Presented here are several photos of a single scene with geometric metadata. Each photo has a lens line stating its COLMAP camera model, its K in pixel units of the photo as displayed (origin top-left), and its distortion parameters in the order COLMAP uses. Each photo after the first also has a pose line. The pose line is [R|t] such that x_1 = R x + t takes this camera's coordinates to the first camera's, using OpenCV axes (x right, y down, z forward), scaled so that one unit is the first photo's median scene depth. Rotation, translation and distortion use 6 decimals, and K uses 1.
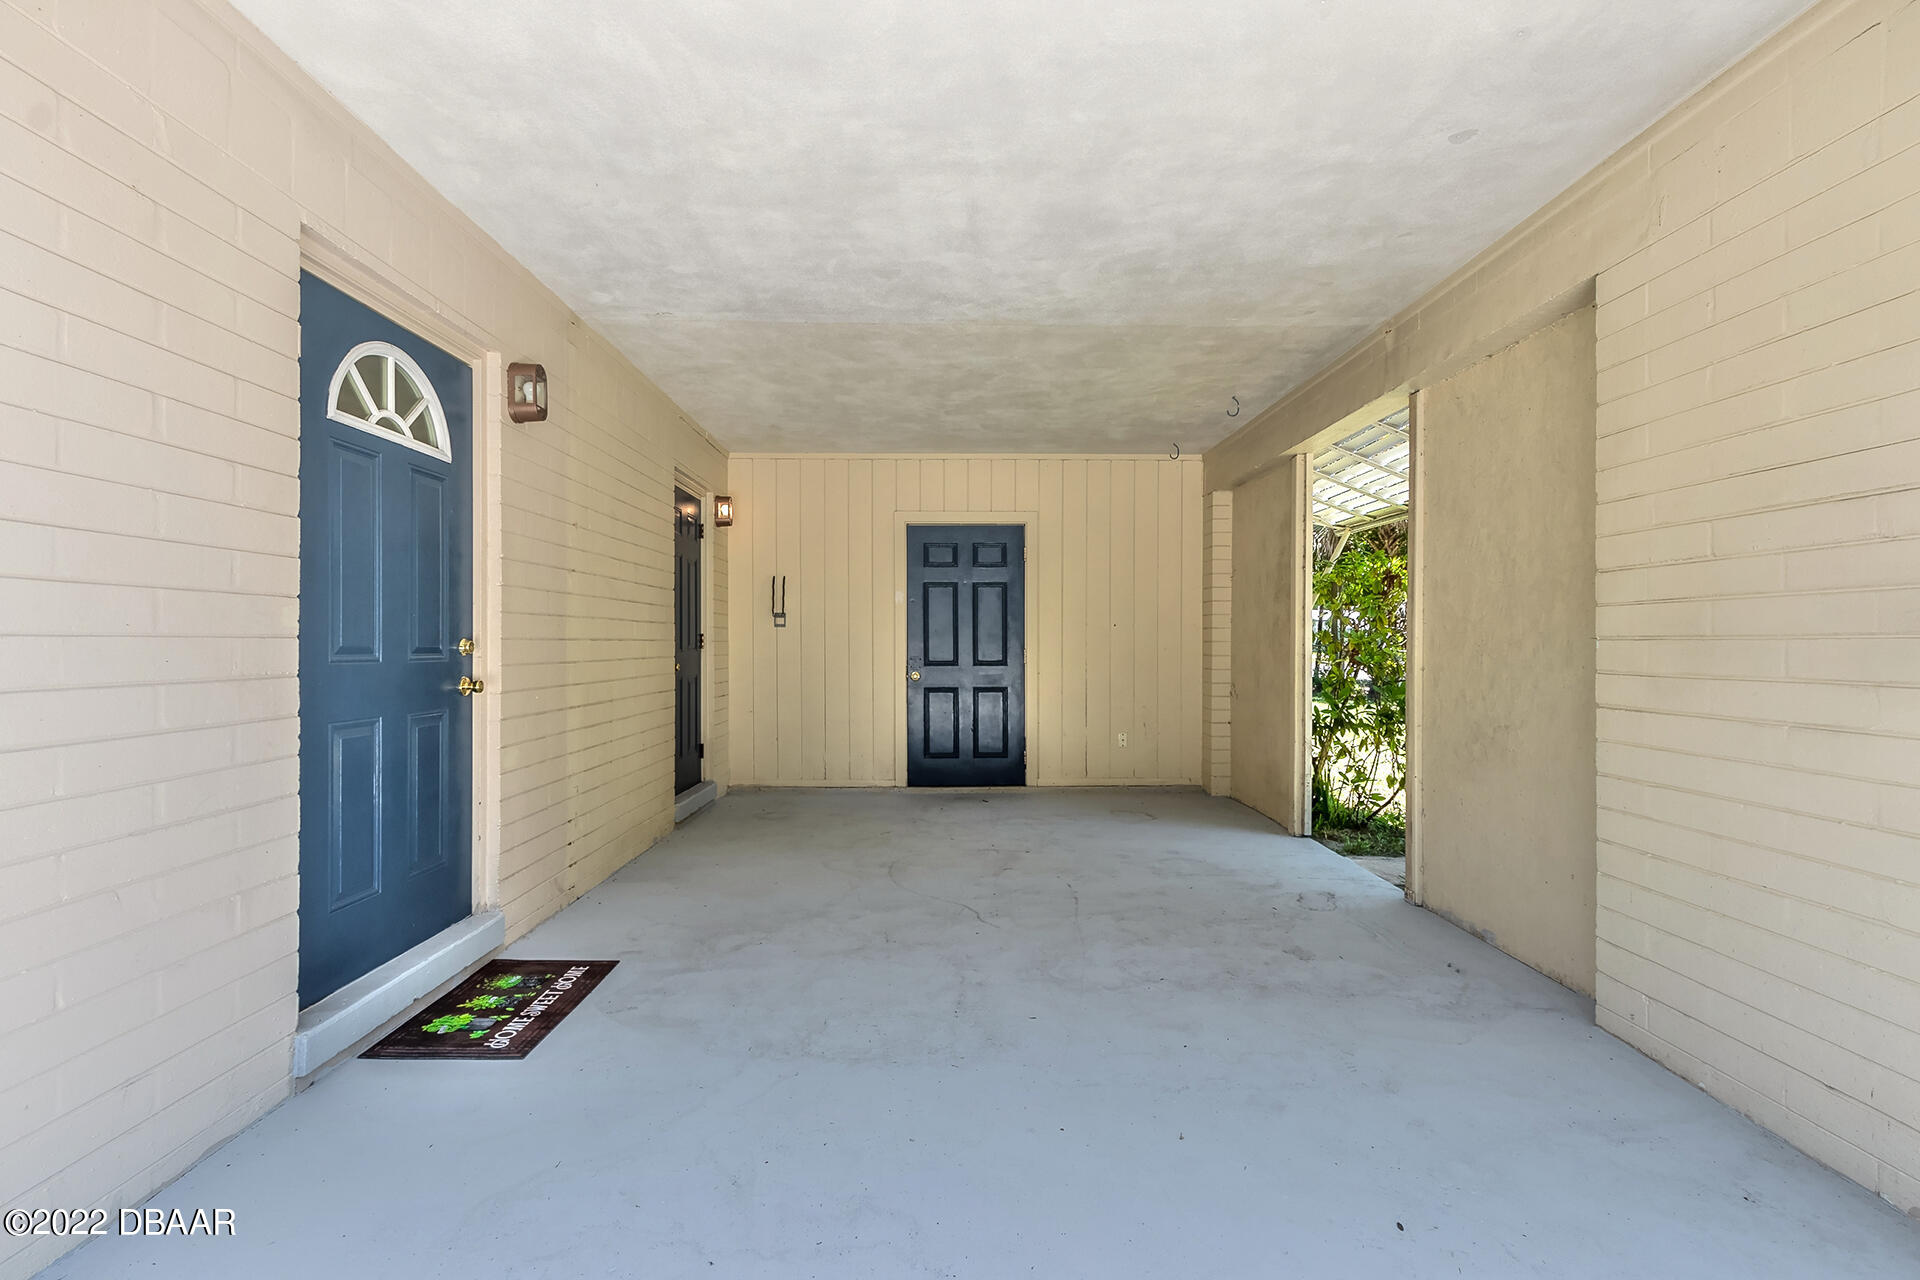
lens RADIAL K [[898.0, 0, 954.3], [0, 898.0, 636.7], [0, 0, 1]] dist [0.009615, -0.001355]
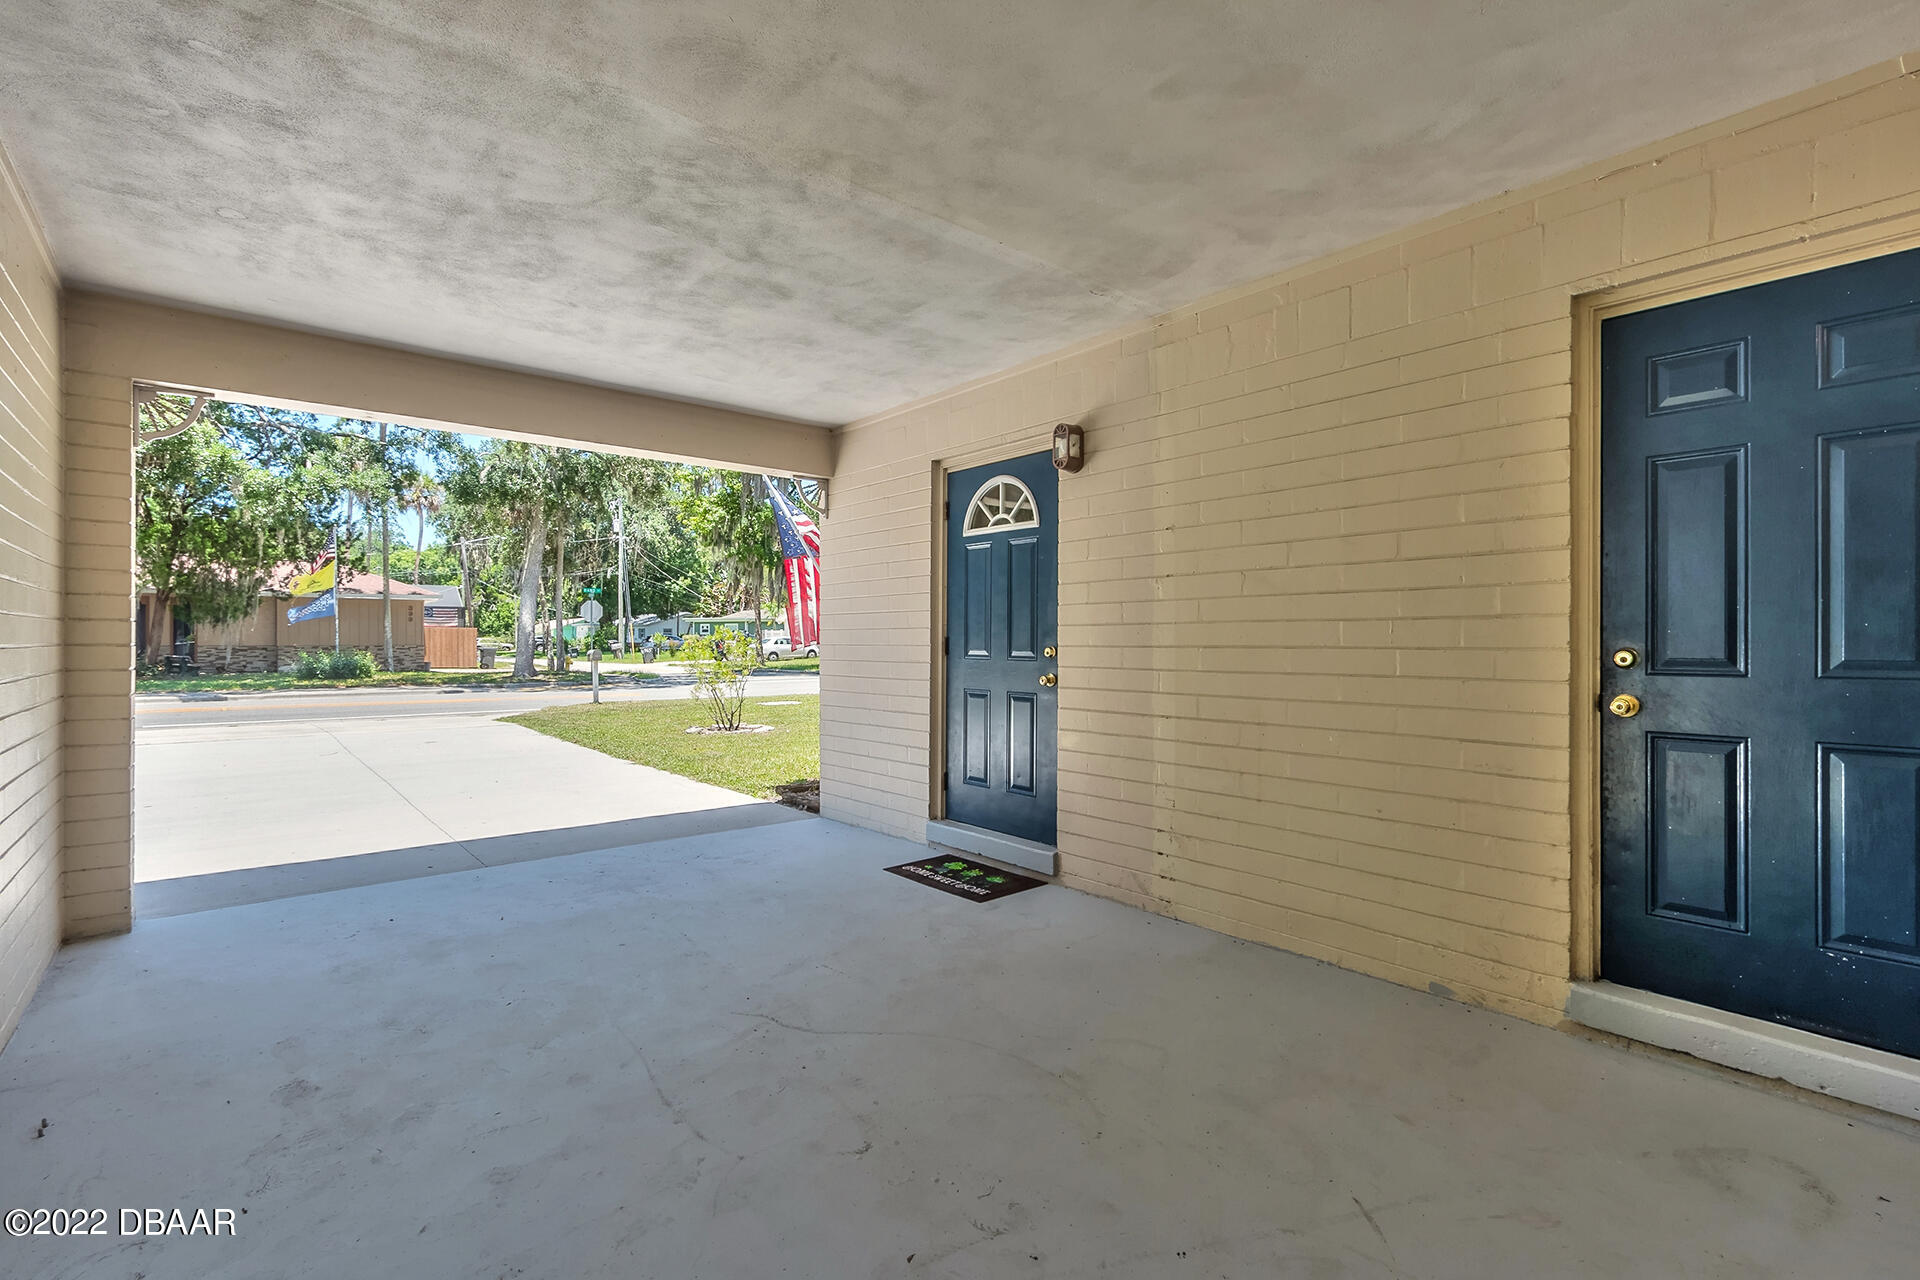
lens RADIAL K [[898.0, 0, 950.9], [0, 898.0, 647.9], [0, 0, 1]] dist [0.009615, -0.001355]
pose [[-0.785481, -0.000541, -0.618885, 0.492207], [-0.001613, 0.999998, 0.001173, 0.003847], [0.618883, 0.001920, -0.785481, 2.205459]]
